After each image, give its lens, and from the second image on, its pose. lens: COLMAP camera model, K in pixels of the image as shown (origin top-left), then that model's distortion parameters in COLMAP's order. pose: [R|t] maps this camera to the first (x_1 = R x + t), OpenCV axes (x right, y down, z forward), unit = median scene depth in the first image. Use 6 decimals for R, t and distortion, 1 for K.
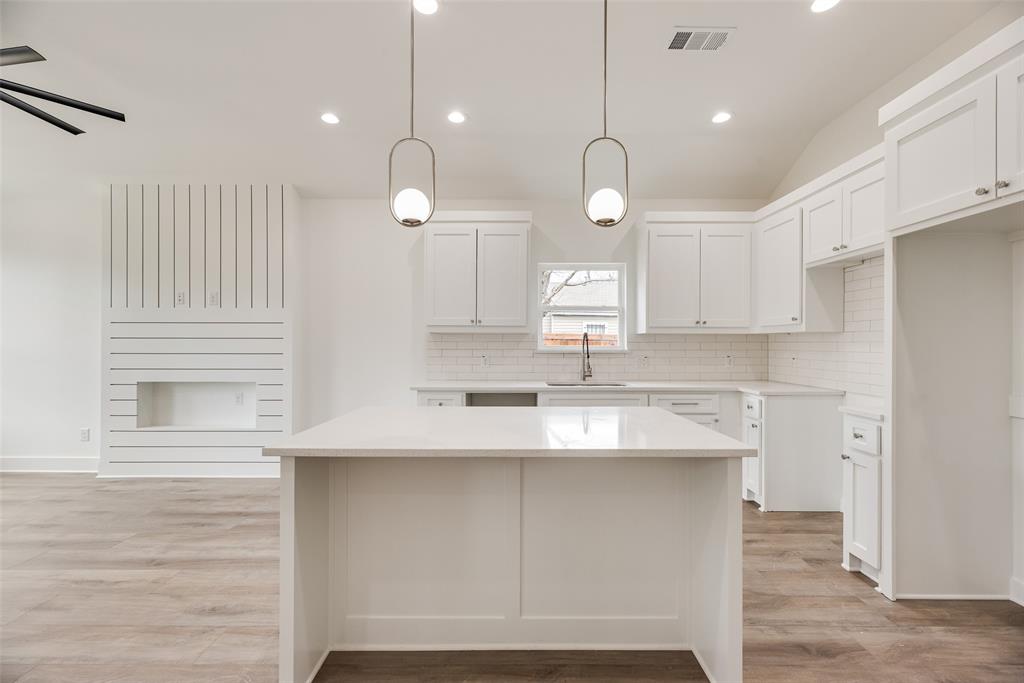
lens RADIAL K [[411.8, 0, 514.5], [0, 411.8, 342.9], [0, 0, 1]] dist [0.003651, -0.000604]
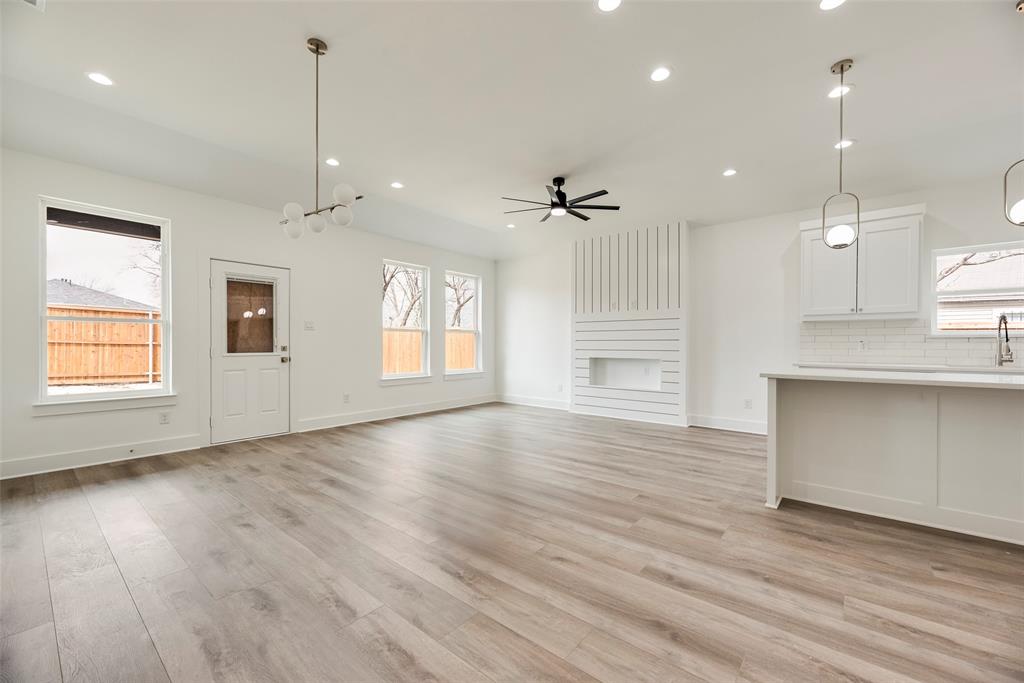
lens RADIAL K [[411.8, 0, 513.3], [0, 411.8, 344.6], [0, 0, 1]] dist [0.003651, -0.000604]
pose [[0.769577, -0.000156, -0.638554, -0.095317], [0.000904, 0.999999, 0.000845, 0.043085], [0.638554, -0.001227, 0.769576, -0.497725]]
